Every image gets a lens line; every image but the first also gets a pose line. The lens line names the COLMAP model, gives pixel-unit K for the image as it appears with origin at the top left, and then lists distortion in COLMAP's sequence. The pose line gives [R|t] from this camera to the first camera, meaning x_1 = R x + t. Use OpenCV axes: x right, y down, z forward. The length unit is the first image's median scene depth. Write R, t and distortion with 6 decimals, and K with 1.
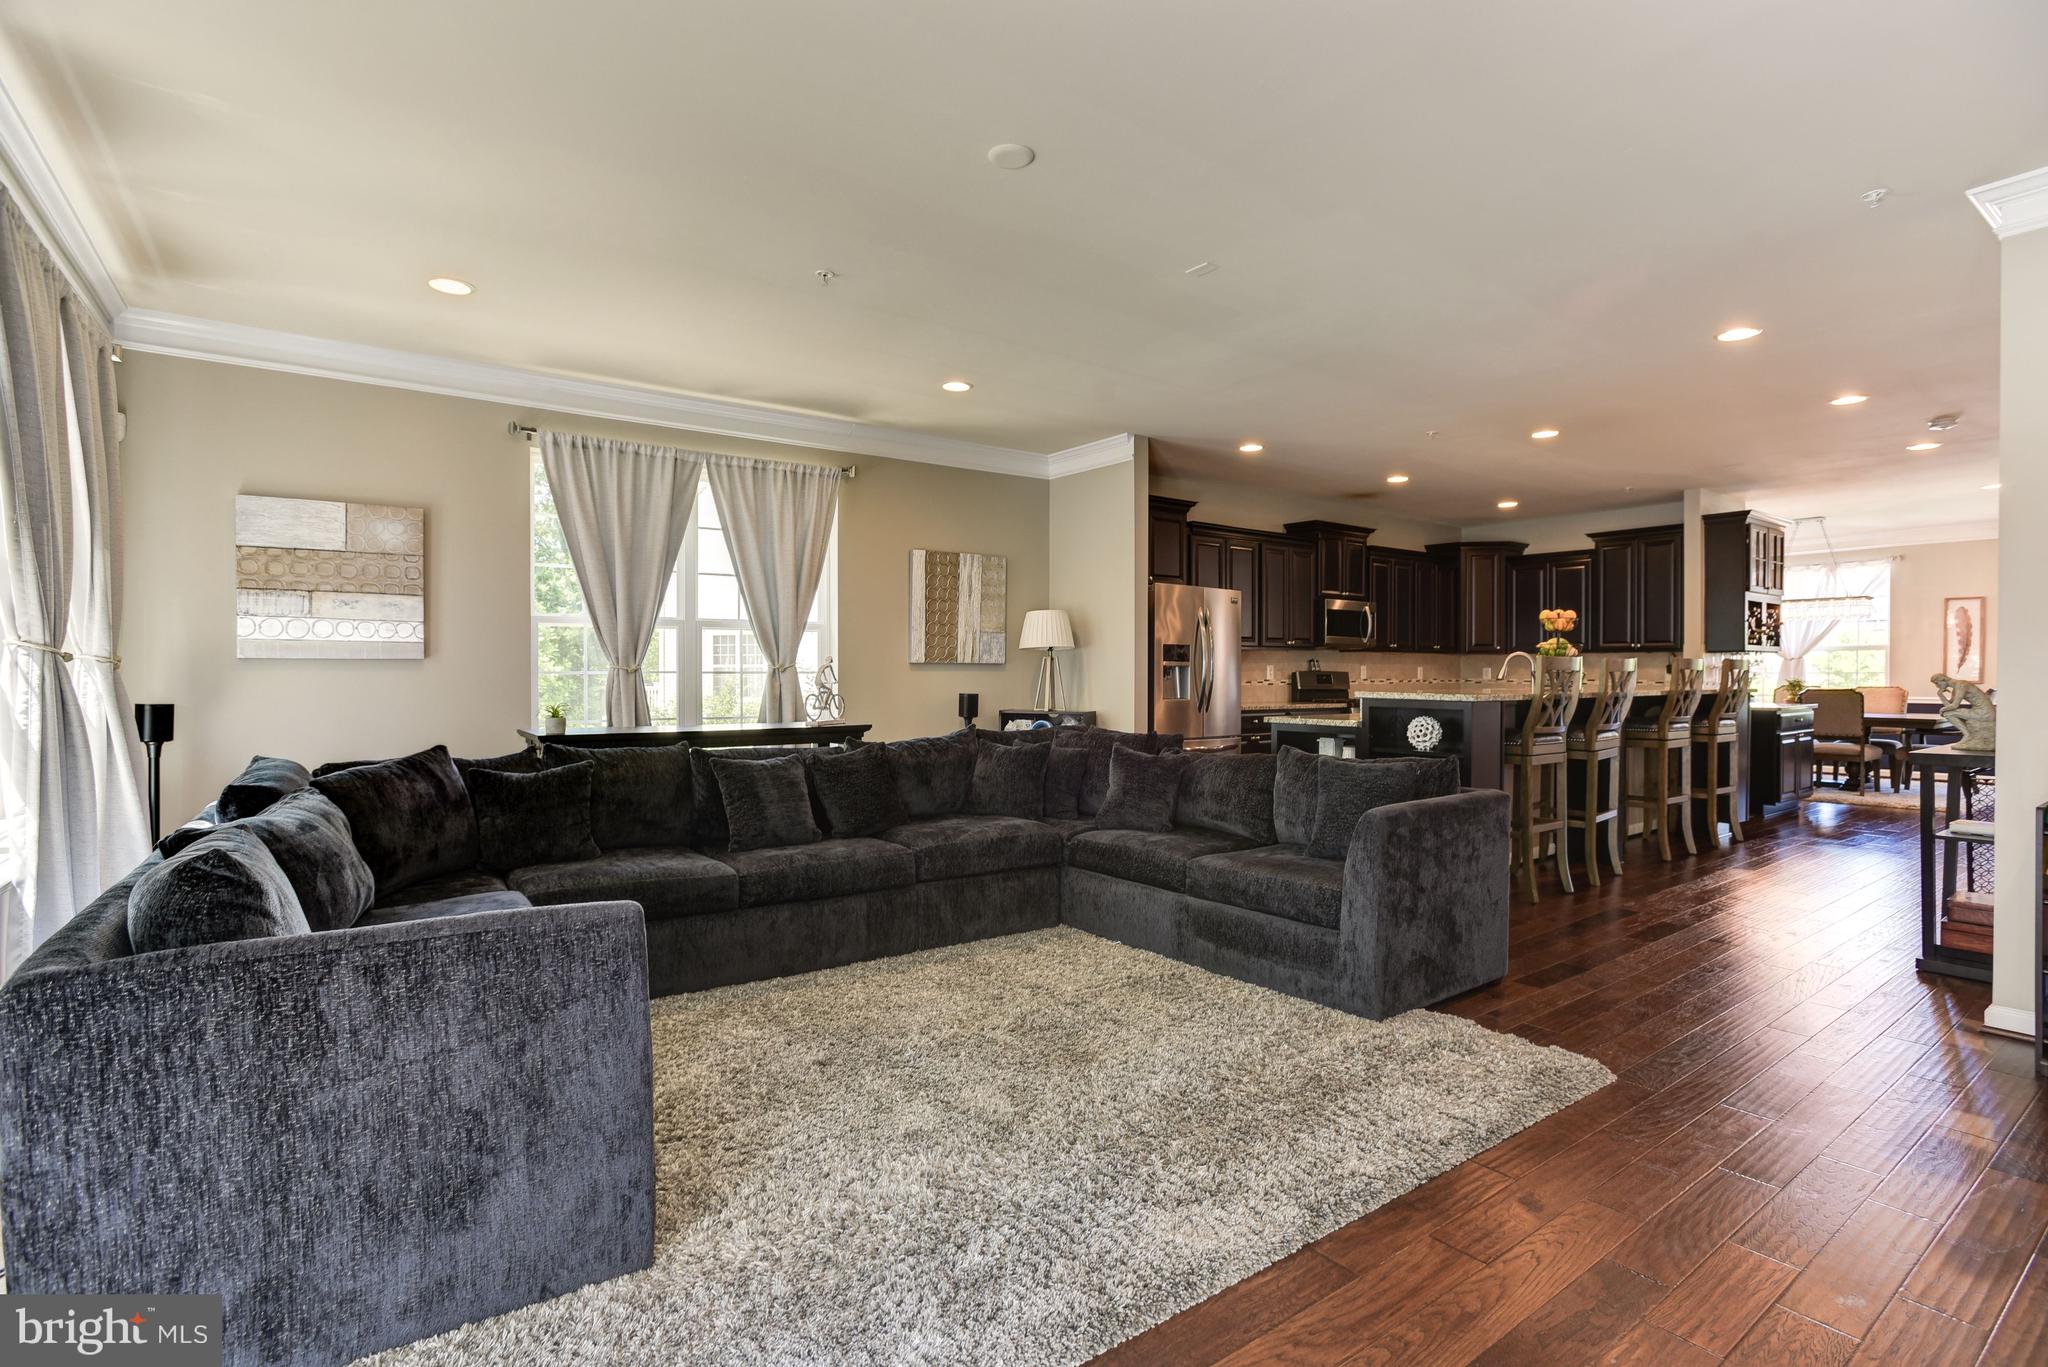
lens RADIAL K [[976.6, 0, 1012.6], [0, 976.6, 684.8], [0, 0, 1]] dist [-0.074802, 0.038133]
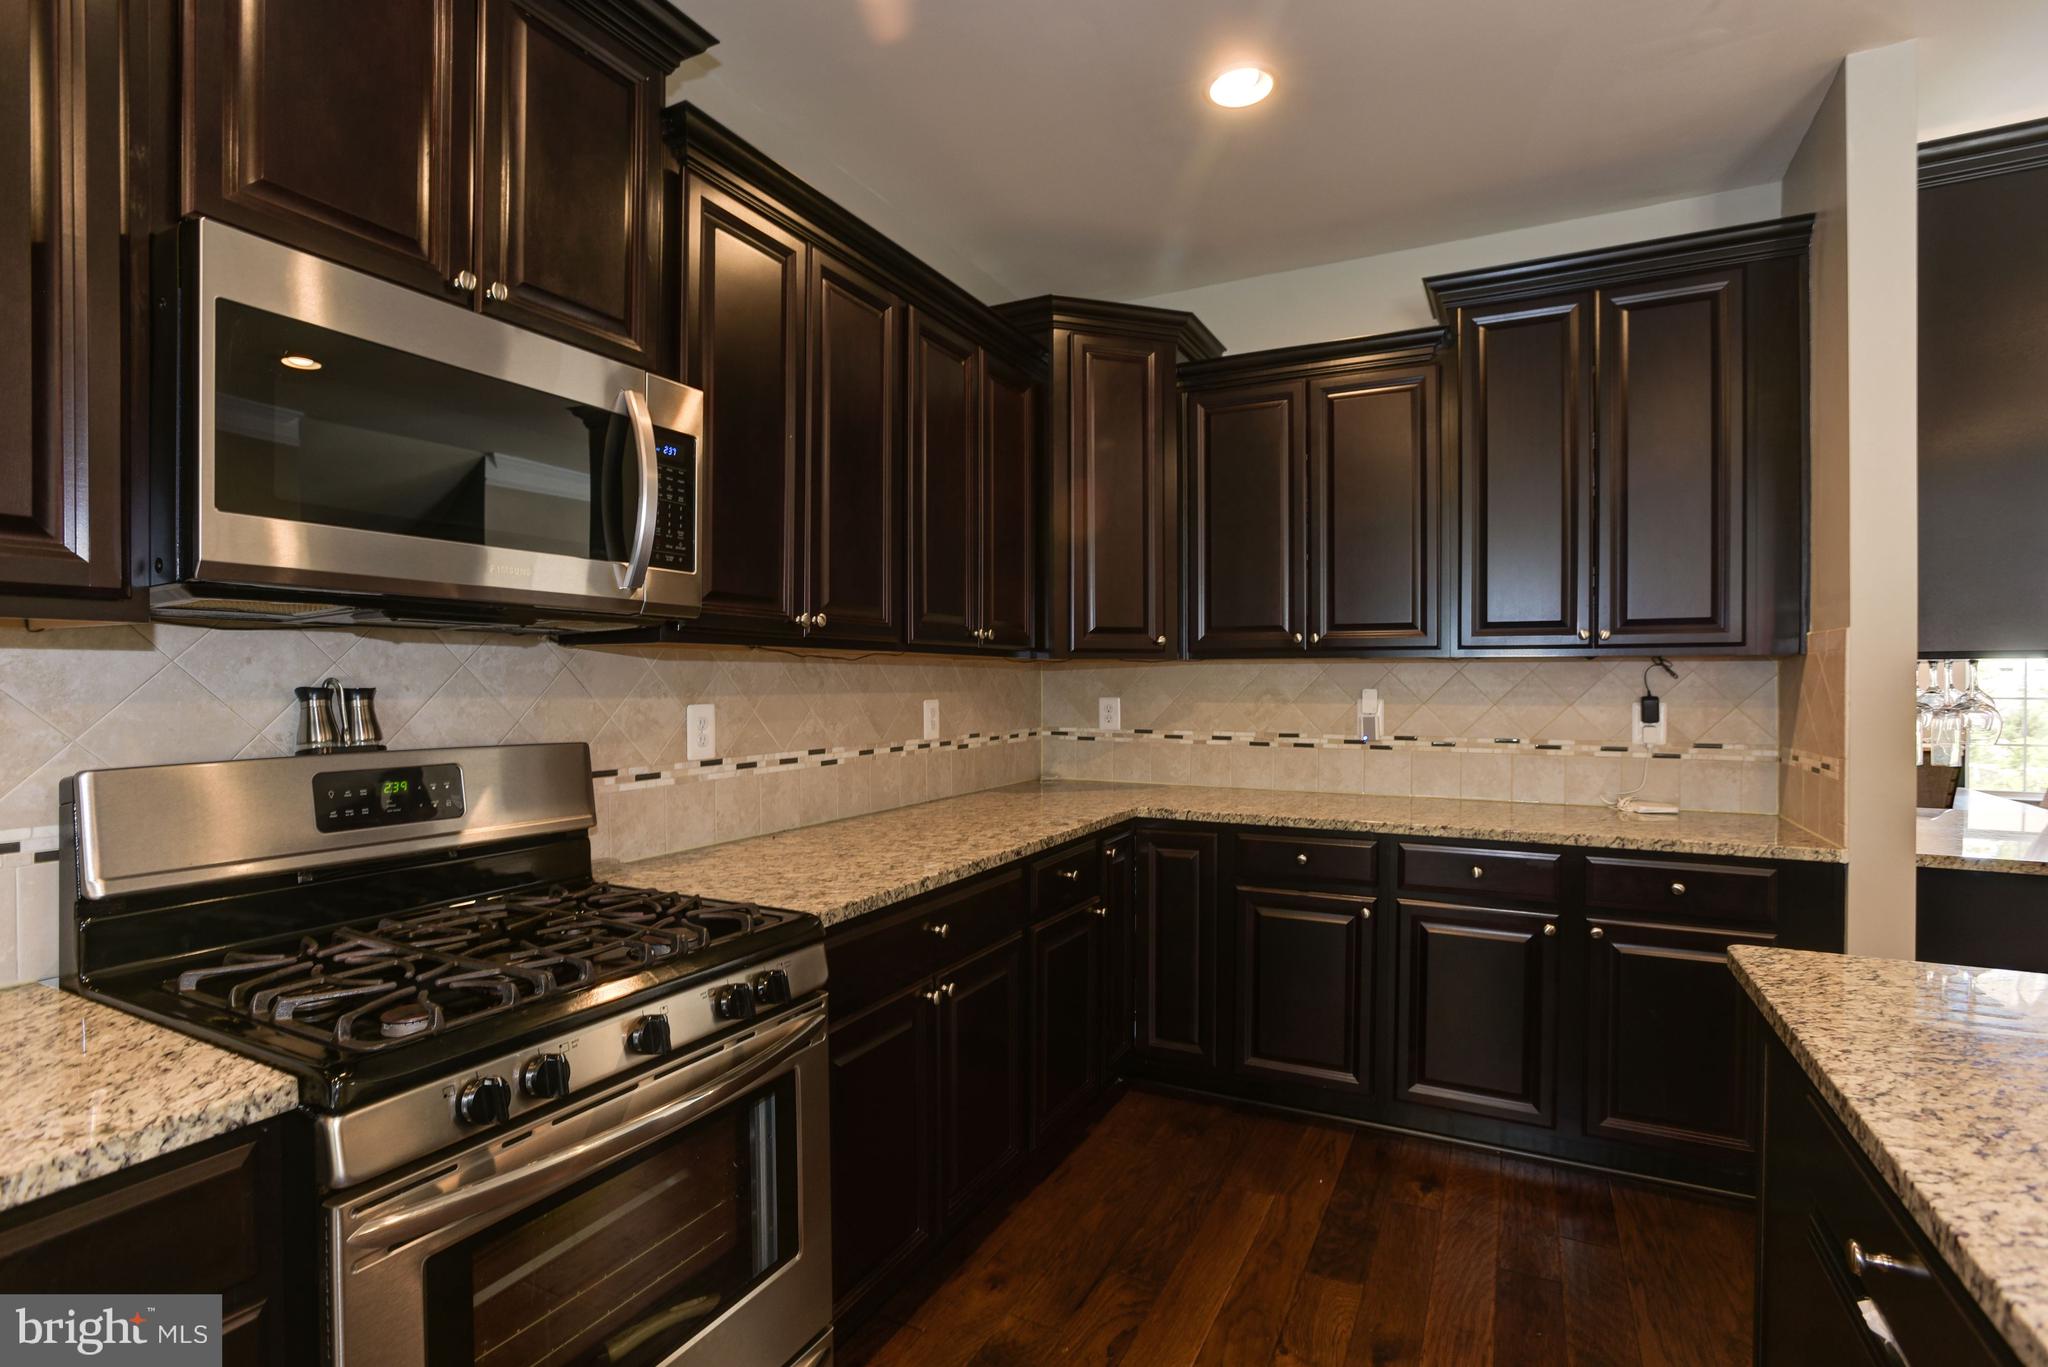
lens RADIAL K [[976.6, 0, 1012.6], [0, 976.6, 684.8], [0, 0, 1]] dist [-0.074802, 0.038133]
pose [[0.894763, -0.003115, 0.446530, 0.361070], [0.005581, 0.999976, -0.004206, -0.025673], [-0.446506, 0.006255, 0.894759, 0.835024]]
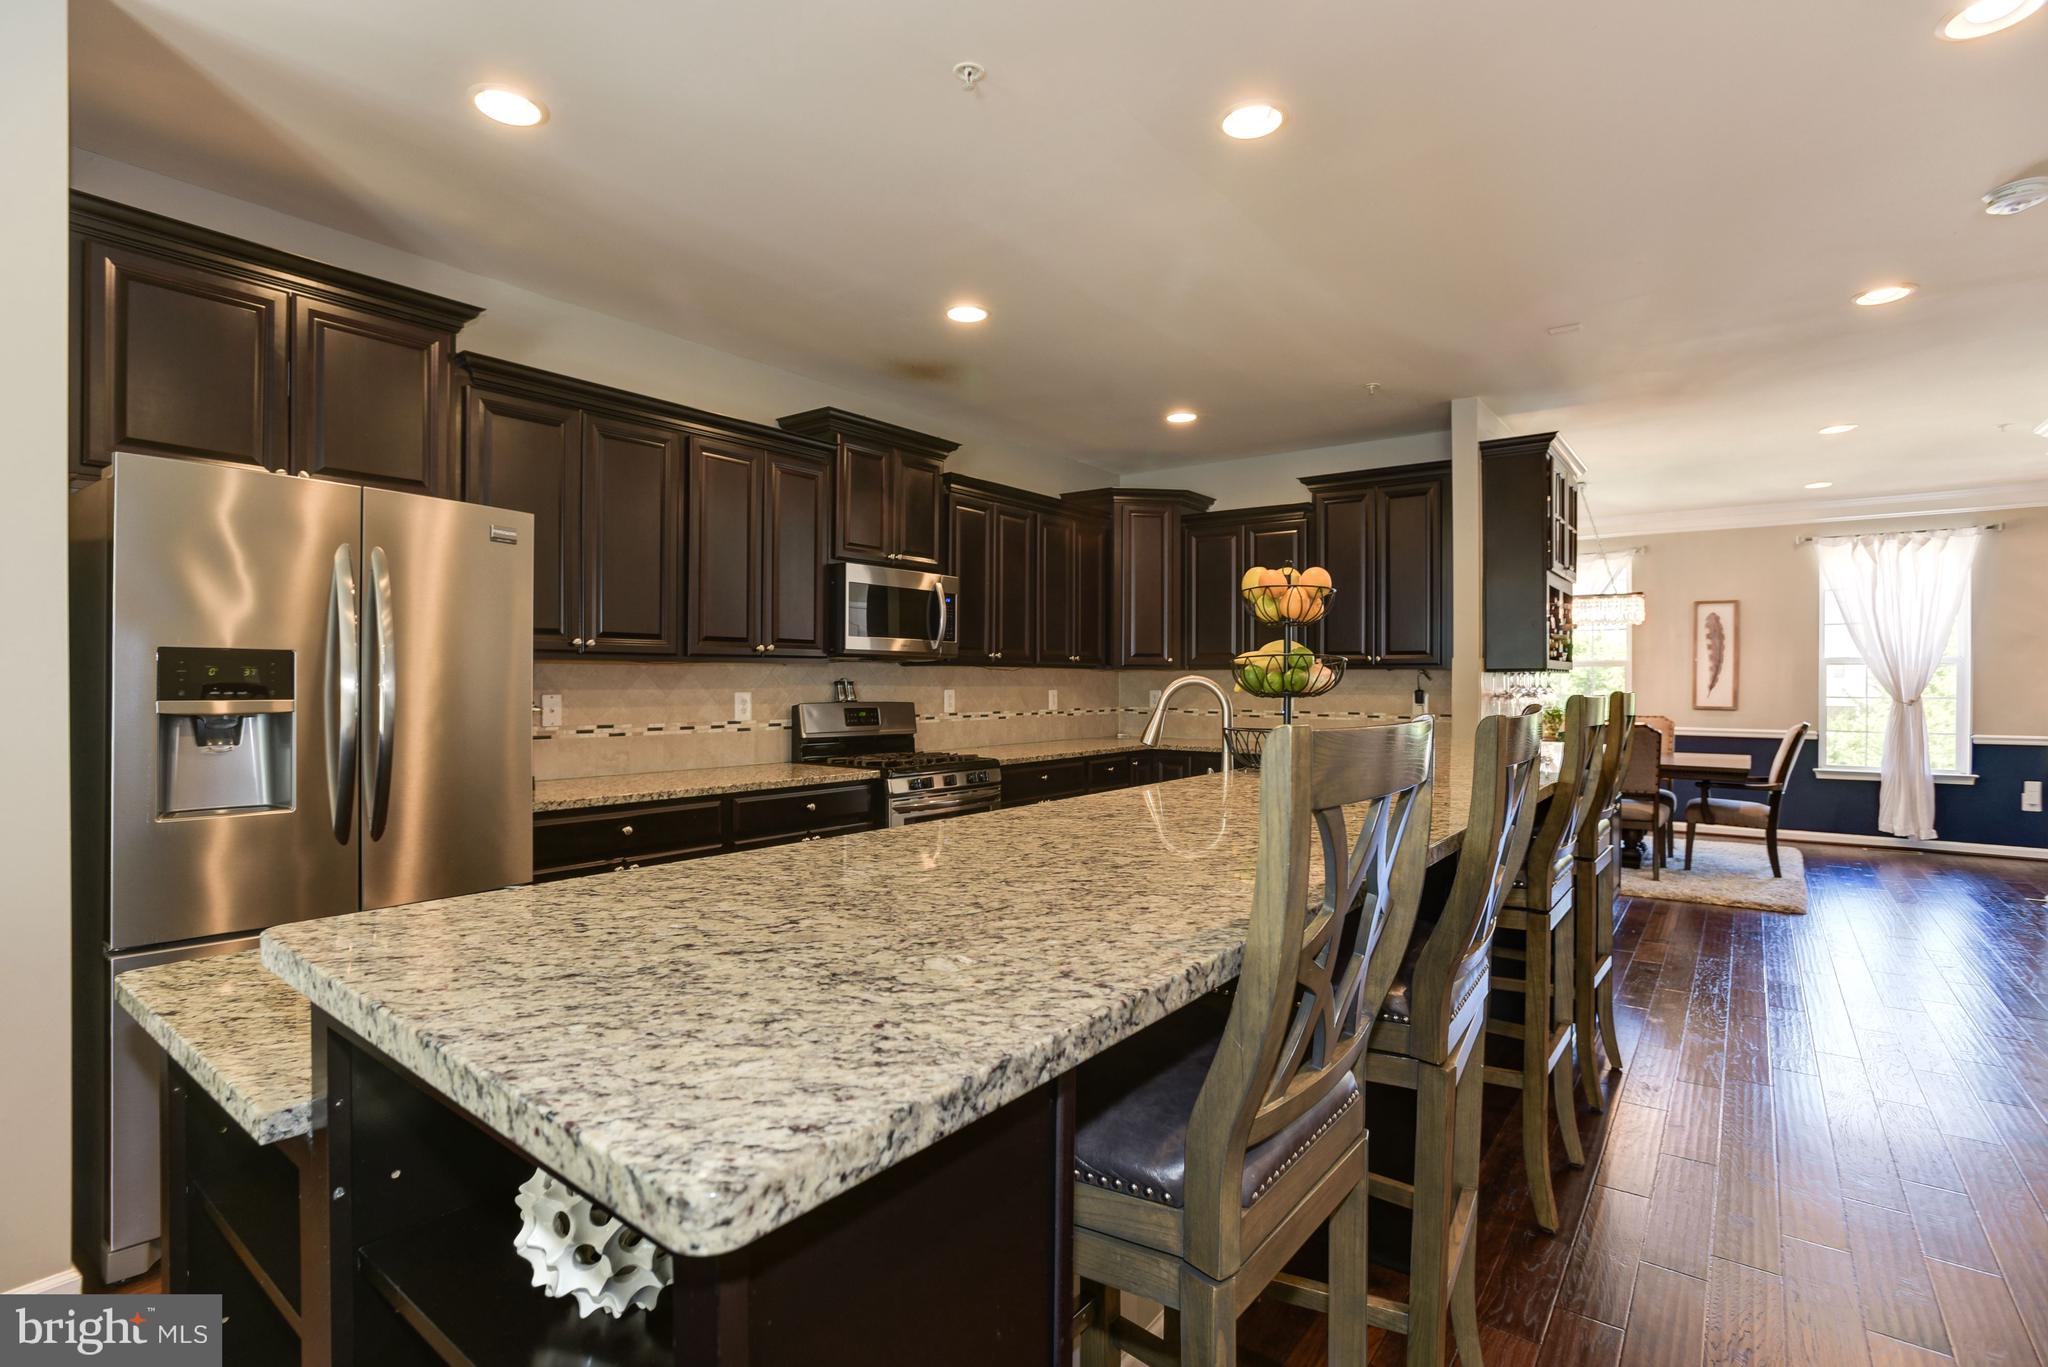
lens RADIAL K [[966.2, 0, 1024.0], [0, 966.2, 683.5], [0, 0, 1]] dist [-0.018150, 0.000182]
pose [[0.955329, 0.002452, 0.295534, 0.261252], [-0.000346, 0.999974, -0.007178, -0.021316], [-0.295544, 0.006755, 0.955305, 0.486270]]
